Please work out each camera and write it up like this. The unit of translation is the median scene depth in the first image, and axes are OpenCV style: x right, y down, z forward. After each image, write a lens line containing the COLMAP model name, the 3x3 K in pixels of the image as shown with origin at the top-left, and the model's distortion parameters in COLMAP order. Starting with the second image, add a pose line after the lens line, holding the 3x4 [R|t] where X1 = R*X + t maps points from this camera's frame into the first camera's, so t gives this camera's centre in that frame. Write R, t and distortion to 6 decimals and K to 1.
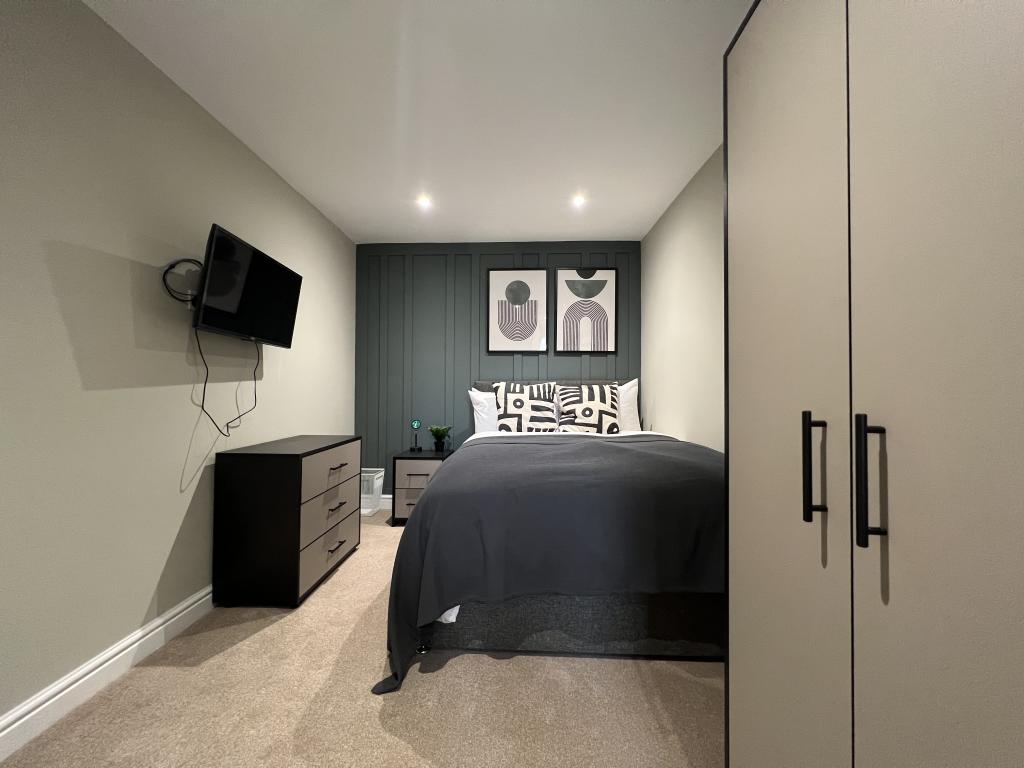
lens RADIAL K [[409.1, 0, 511.4], [0, 409.1, 380.4], [0, 0, 1]] dist [-0.002790, 0.000862]
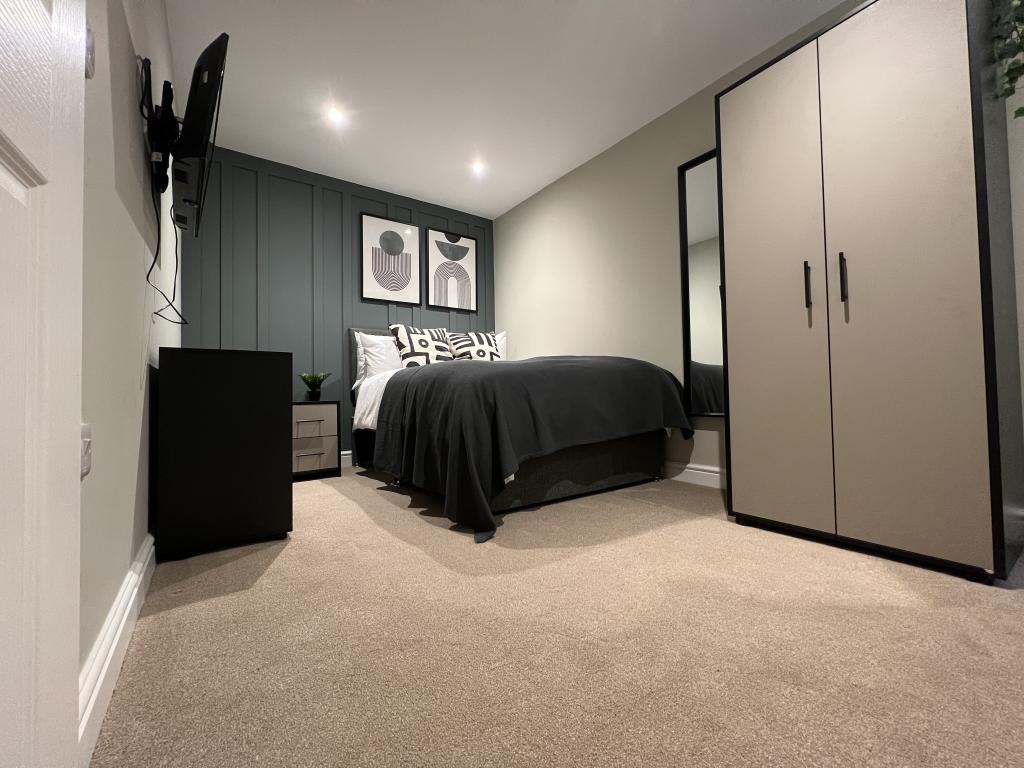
lens RADIAL K [[409.1, 0, 511.6], [0, 409.1, 380.2], [0, 0, 1]] dist [-0.002790, 0.000862]
pose [[0.794076, -0.003264, 0.607810, -0.439394], [0.011194, 0.999895, -0.009255, 0.163138], [-0.607715, 0.014153, 0.794029, 0.036711]]
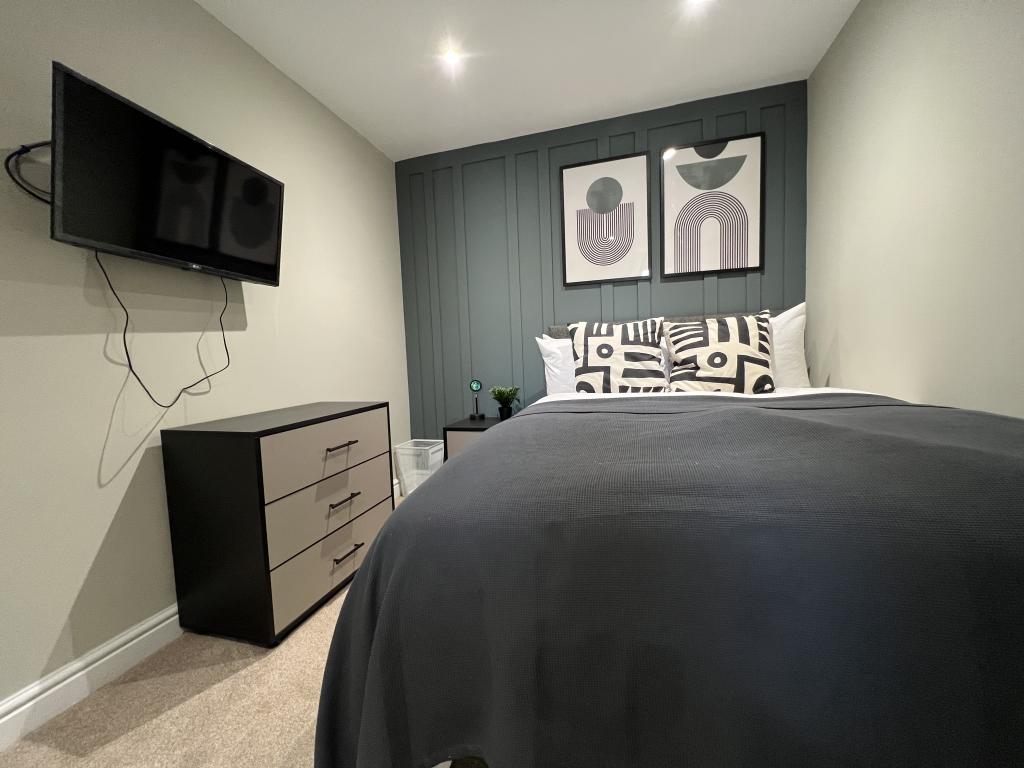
lens RADIAL K [[409.1, 0, 511.4], [0, 409.1, 380.2], [0, 0, 1]] dist [-0.002790, 0.000862]
pose [[0.966556, -0.026174, -0.255117, 0.039160], [0.049826, 0.994988, 0.086694, 0.038538], [0.251569, -0.096506, 0.963016, 0.310173]]
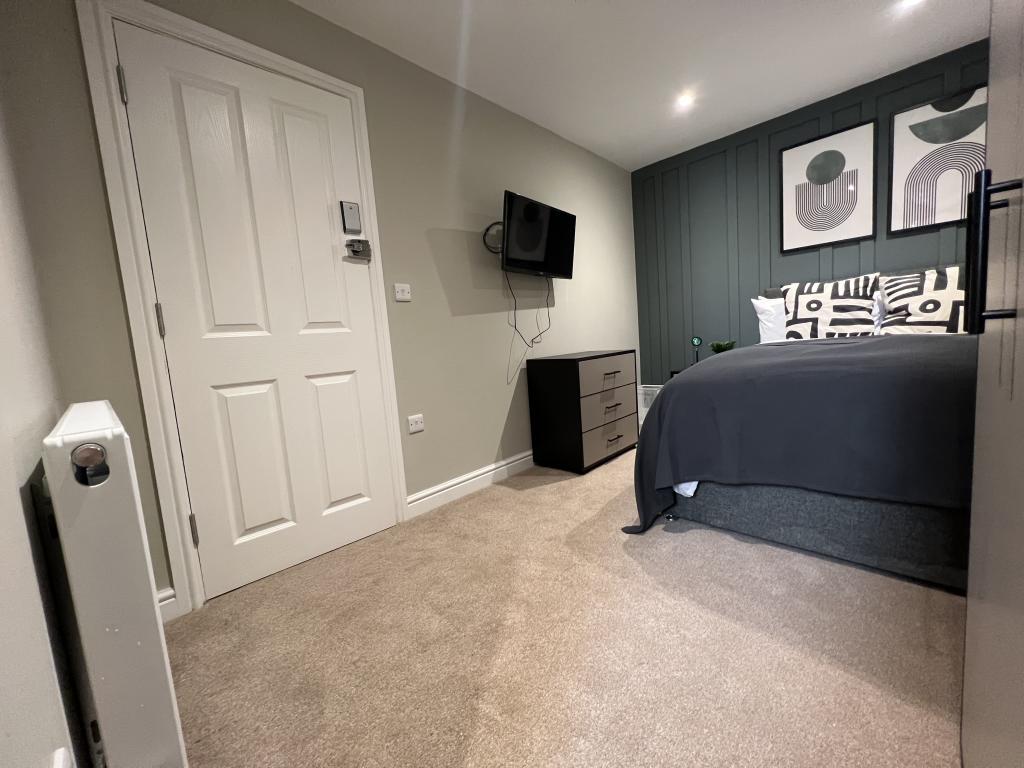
lens RADIAL K [[409.1, 0, 510.7], [0, 409.1, 380.5], [0, 0, 1]] dist [-0.002790, 0.000862]
pose [[0.735623, 0.006856, -0.677356, 0.128420], [0.094549, 0.989121, 0.112694, 0.055630], [0.670760, -0.146944, 0.726972, -0.048688]]
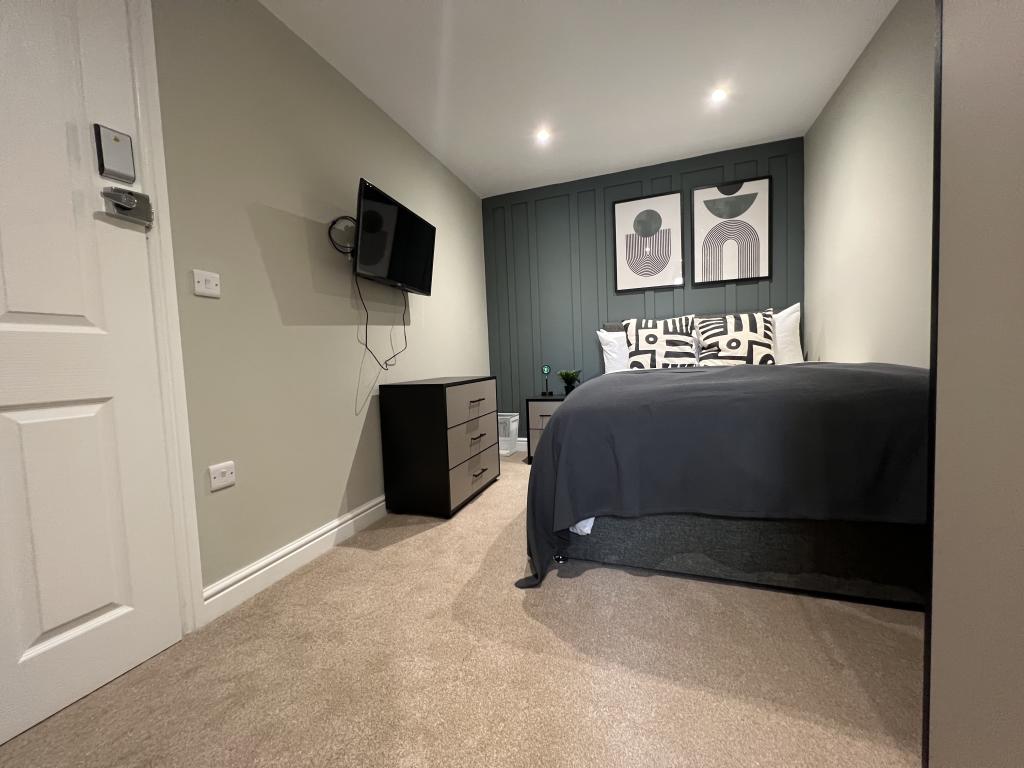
lens RADIAL K [[409.1, 0, 511.2], [0, 409.1, 380.7], [0, 0, 1]] dist [-0.002790, 0.000862]
pose [[0.949617, -0.028482, -0.312117, 0.002019], [0.053945, 0.995853, 0.073253, 0.065396], [0.308736, -0.086399, 0.947216, 0.004935]]
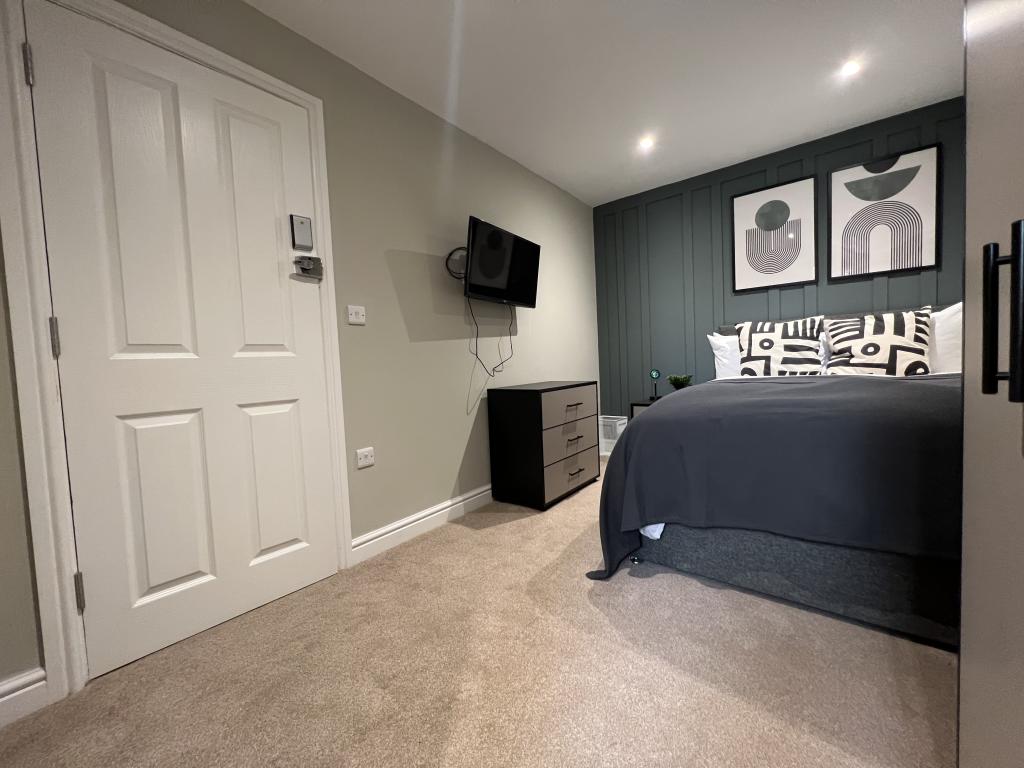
lens RADIAL K [[409.1, 0, 511.0], [0, 409.1, 380.7], [0, 0, 1]] dist [-0.002790, 0.000862]
pose [[0.801673, -0.013336, -0.597614, 0.100357], [0.062327, 0.996167, 0.061379, 0.046938], [0.594504, -0.086453, 0.799431, -0.023770]]
